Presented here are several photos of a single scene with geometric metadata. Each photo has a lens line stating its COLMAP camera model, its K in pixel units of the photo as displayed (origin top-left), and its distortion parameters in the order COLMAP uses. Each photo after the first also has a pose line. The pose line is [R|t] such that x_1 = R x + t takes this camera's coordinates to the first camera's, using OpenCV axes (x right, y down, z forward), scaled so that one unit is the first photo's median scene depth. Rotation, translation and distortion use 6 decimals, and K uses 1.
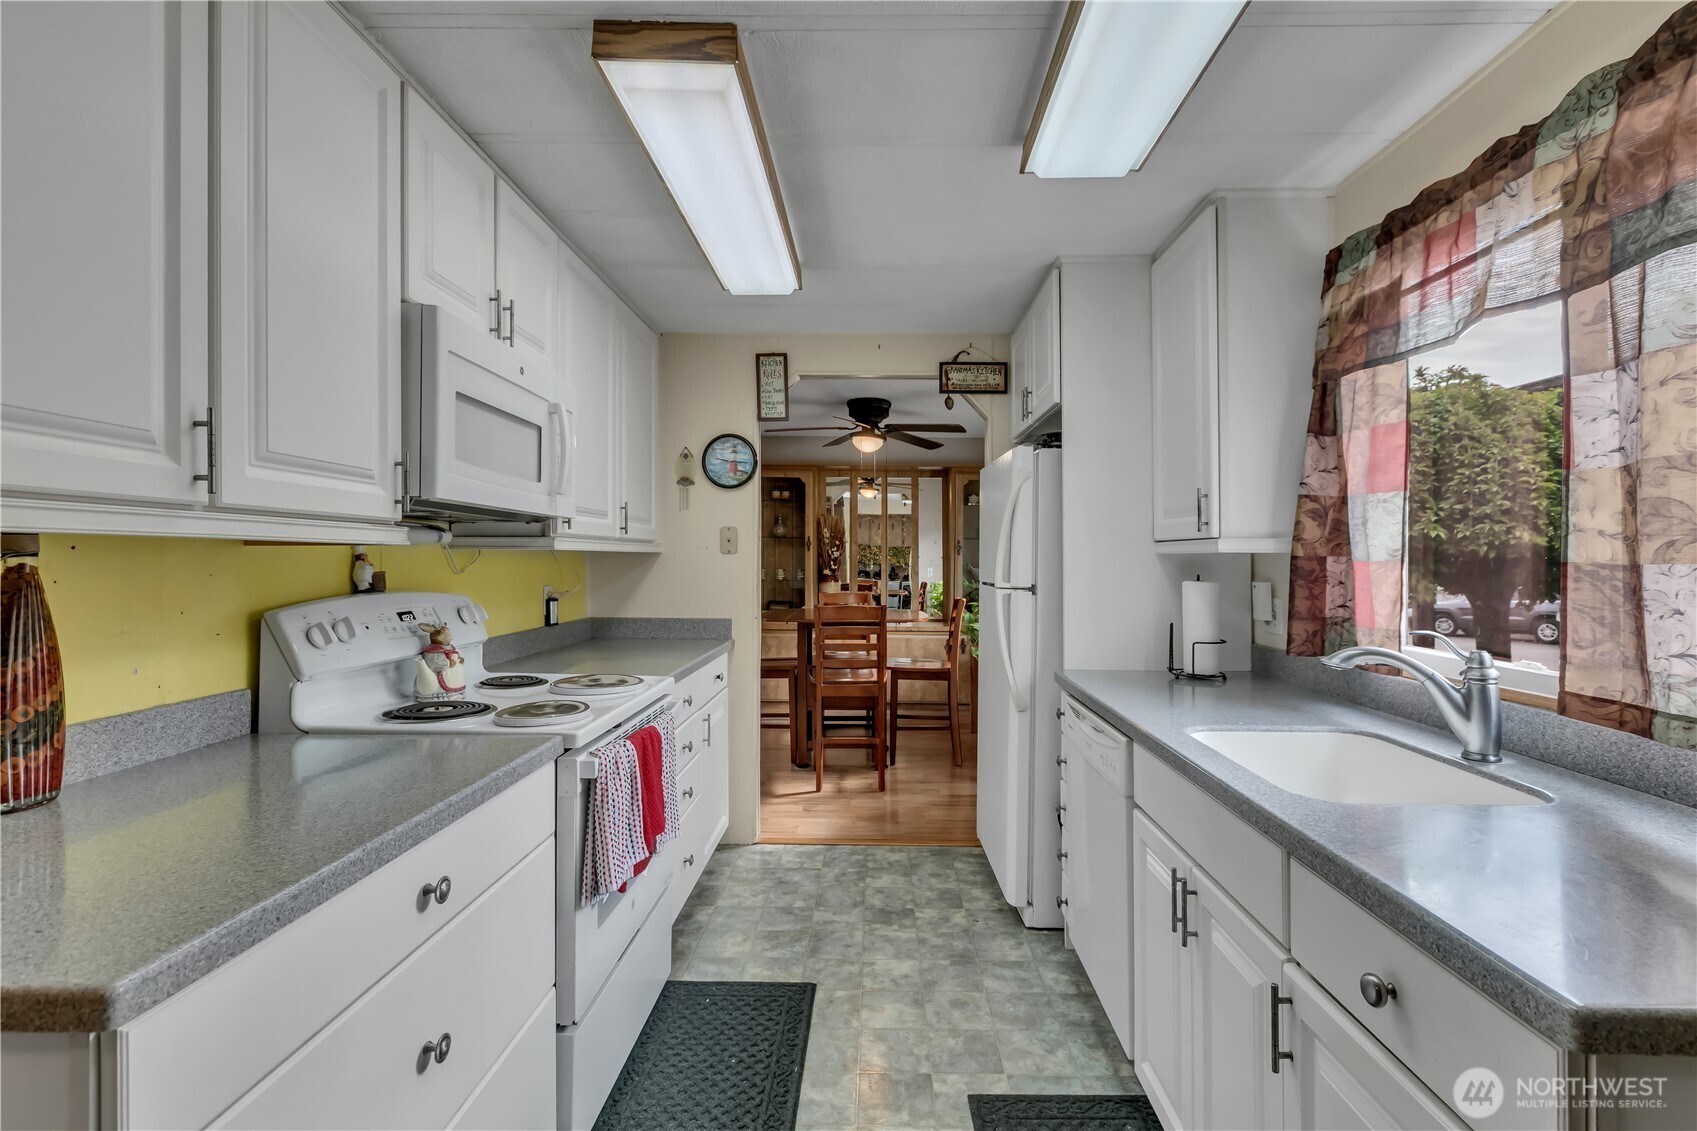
lens RADIAL K [[777.7, 0, 865.5], [0, 777.7, 554.3], [0, 0, 1]] dist [0.000966, -0.000121]
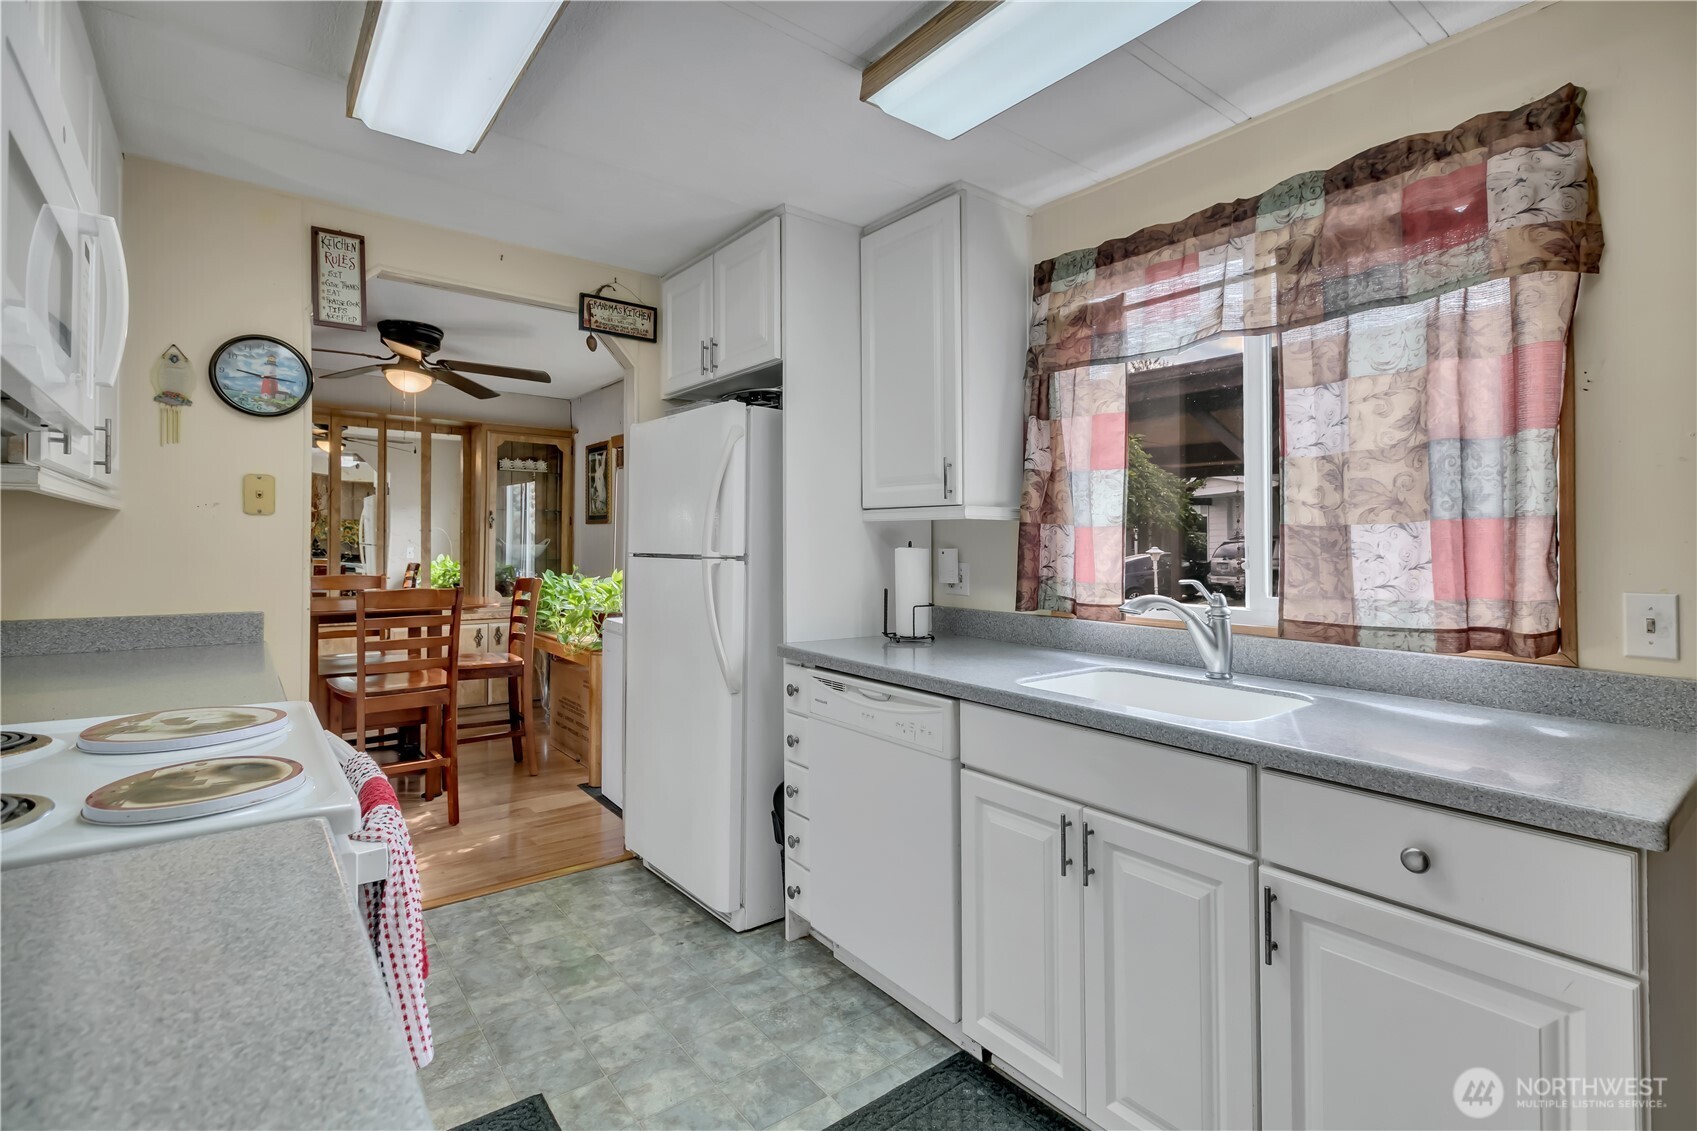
lens RADIAL K [[791.3, 0, 866.6], [0, 791.3, 528.2], [0, 0, 1]] dist [0.002219, 0.000472]
pose [[0.773284, 0.013523, 0.633916, -0.358374], [-0.008044, 0.999901, -0.011518, 0.025467], [-0.634009, 0.003808, 0.773317, 0.256131]]
